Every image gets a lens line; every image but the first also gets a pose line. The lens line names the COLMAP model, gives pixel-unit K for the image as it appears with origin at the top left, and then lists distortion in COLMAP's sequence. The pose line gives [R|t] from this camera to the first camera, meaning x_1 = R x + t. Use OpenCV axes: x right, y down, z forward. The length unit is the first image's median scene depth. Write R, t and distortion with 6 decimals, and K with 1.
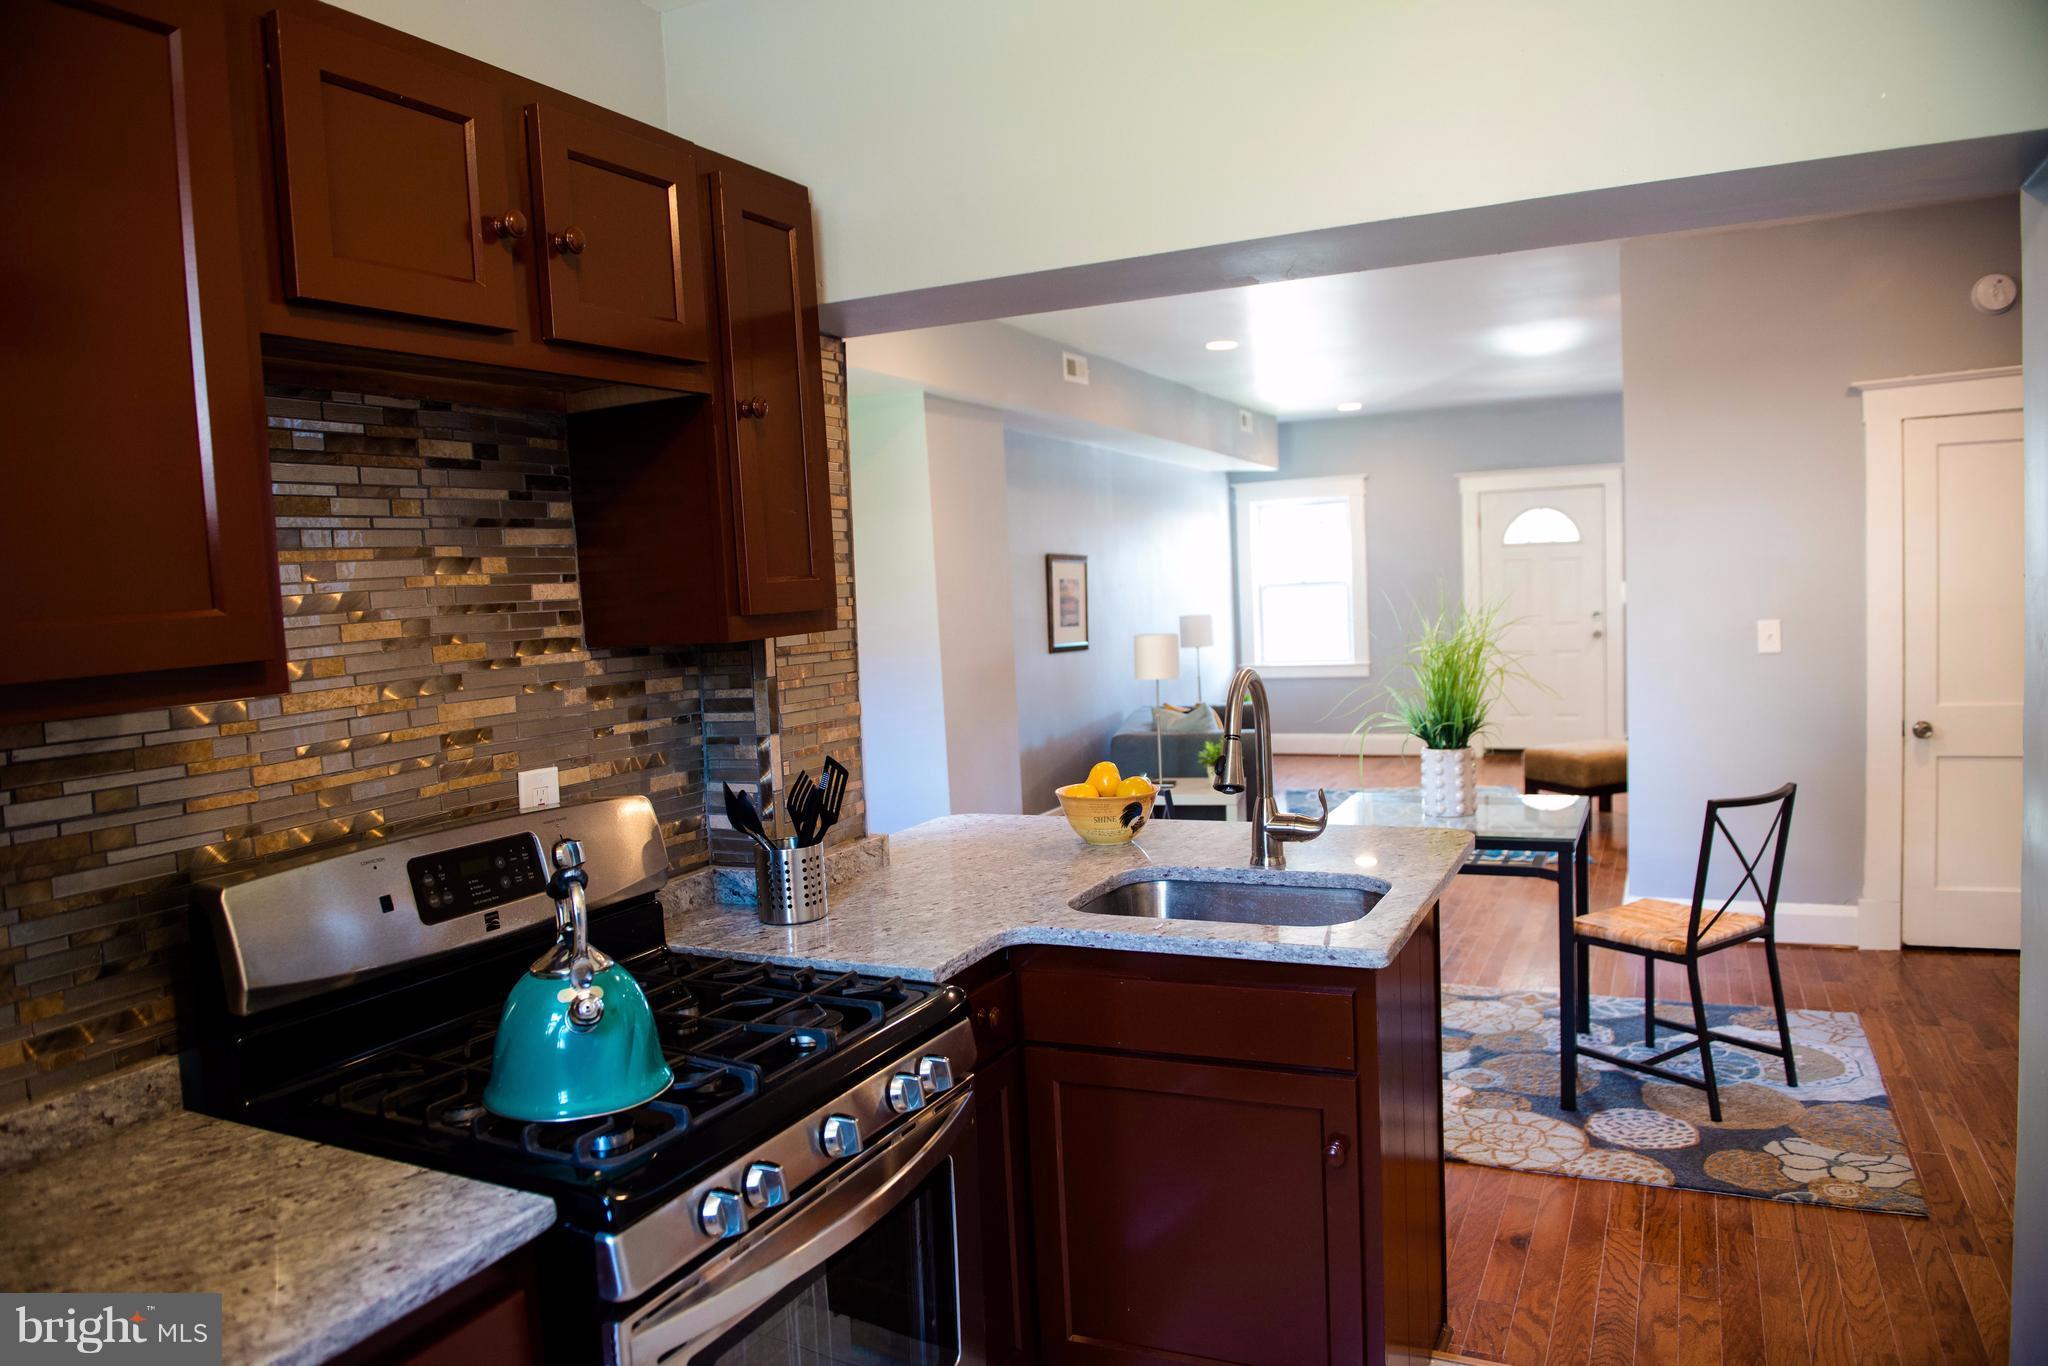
lens RADIAL K [[1423.4, 0, 1024.0], [0, 1423.4, 683.0], [0, 0, 1]] dist [-0.041317, -0.006974]
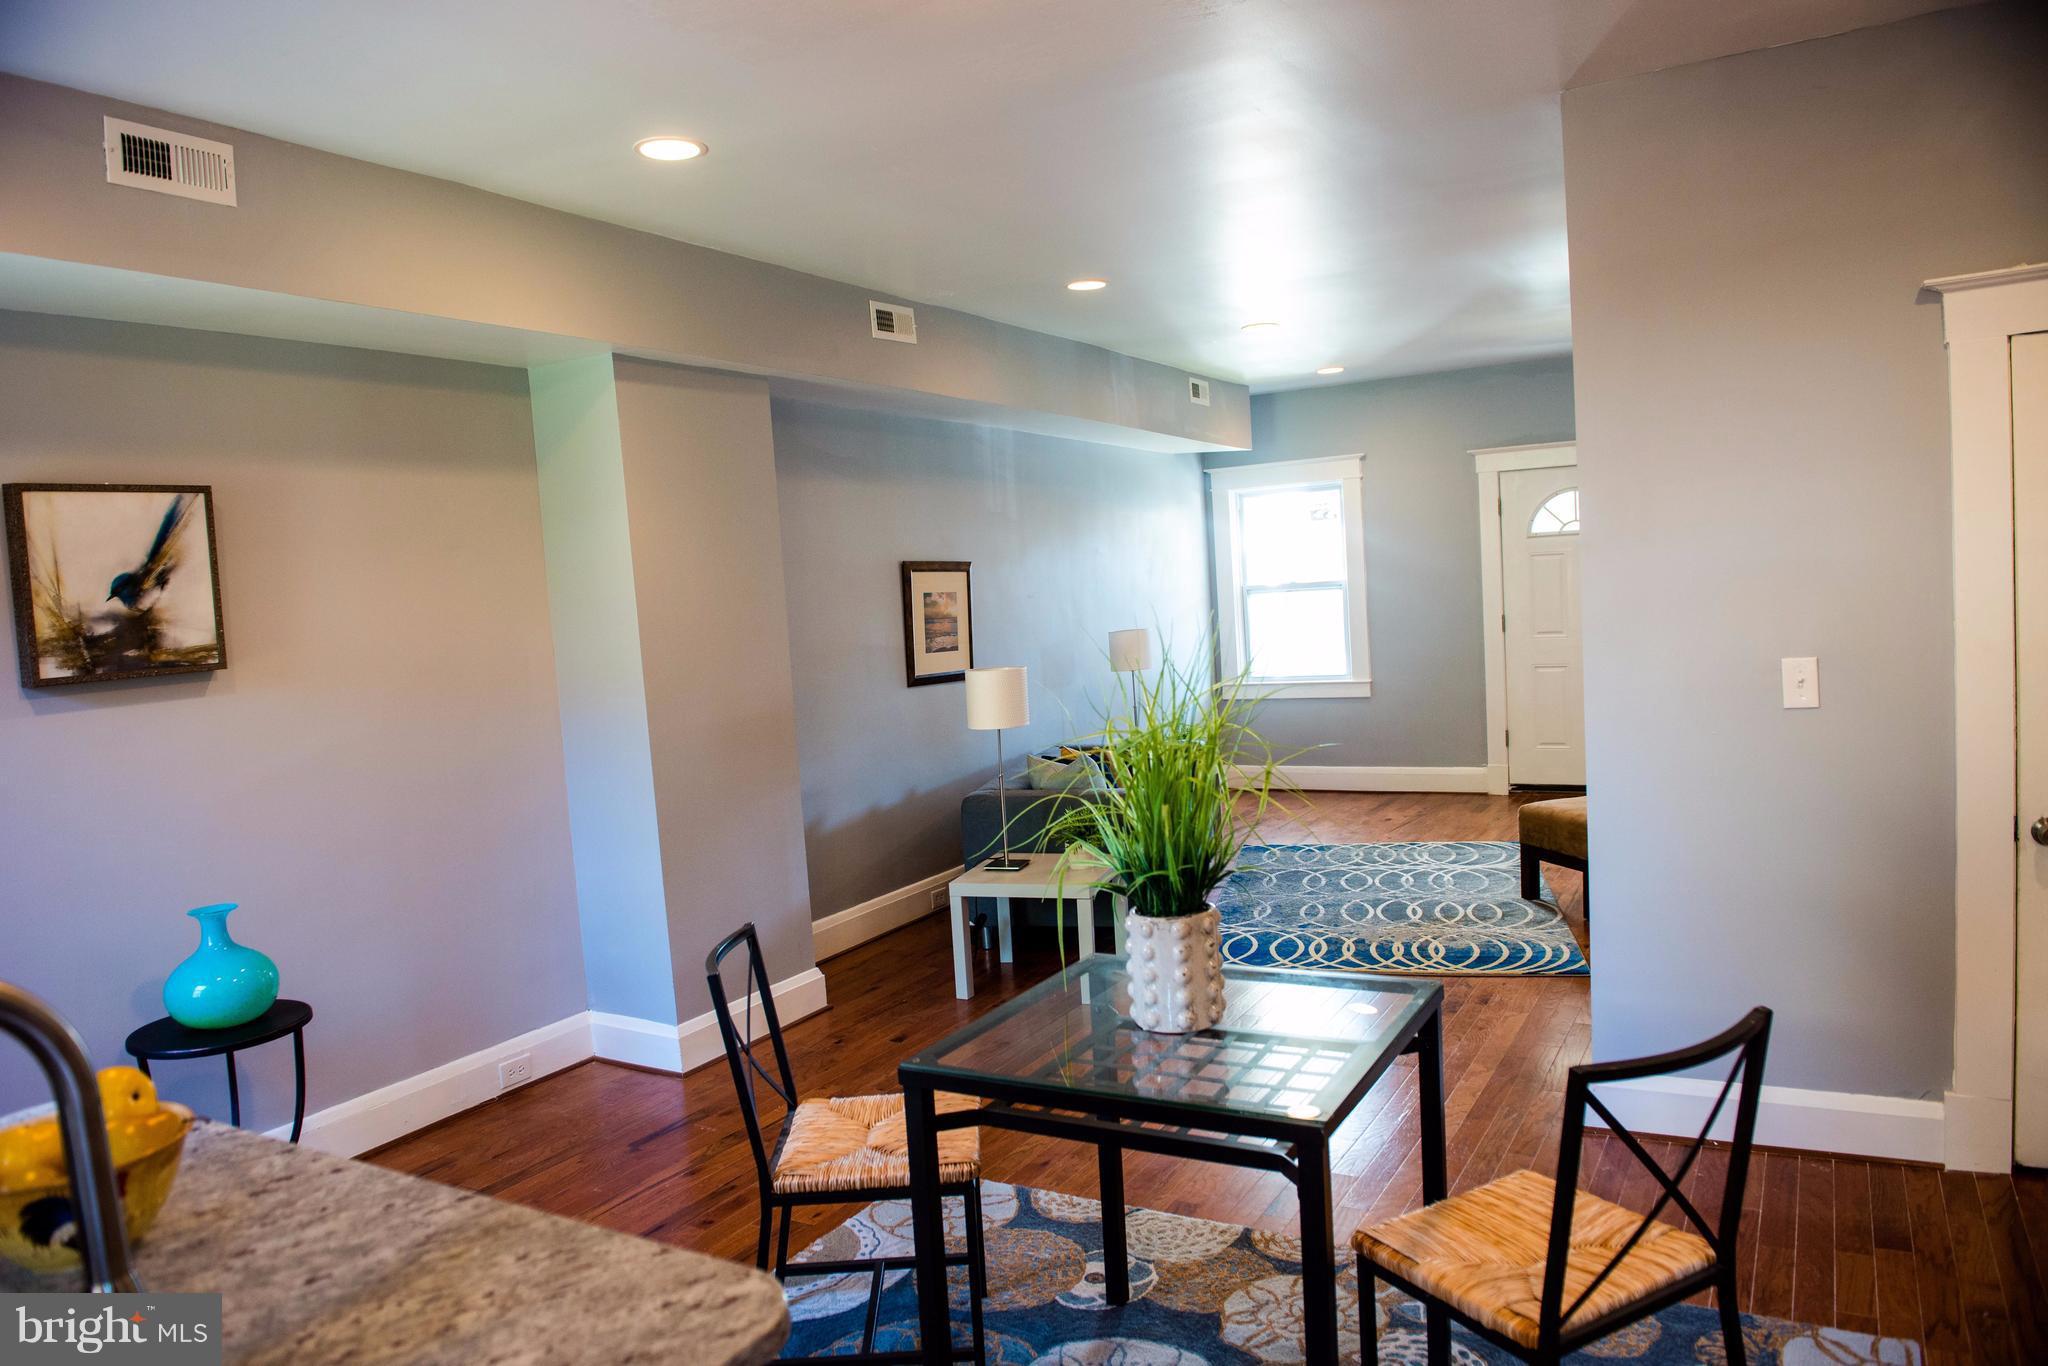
lens RADIAL K [[1423.4, 0, 1024.0], [0, 1423.4, 683.0], [0, 0, 1]] dist [-0.041317, -0.006974]
pose [[0.996580, -0.011875, -0.081778, 0.228663], [0.012321, 0.999912, 0.004949, -0.040420], [0.081712, -0.005939, 0.996638, 0.329969]]
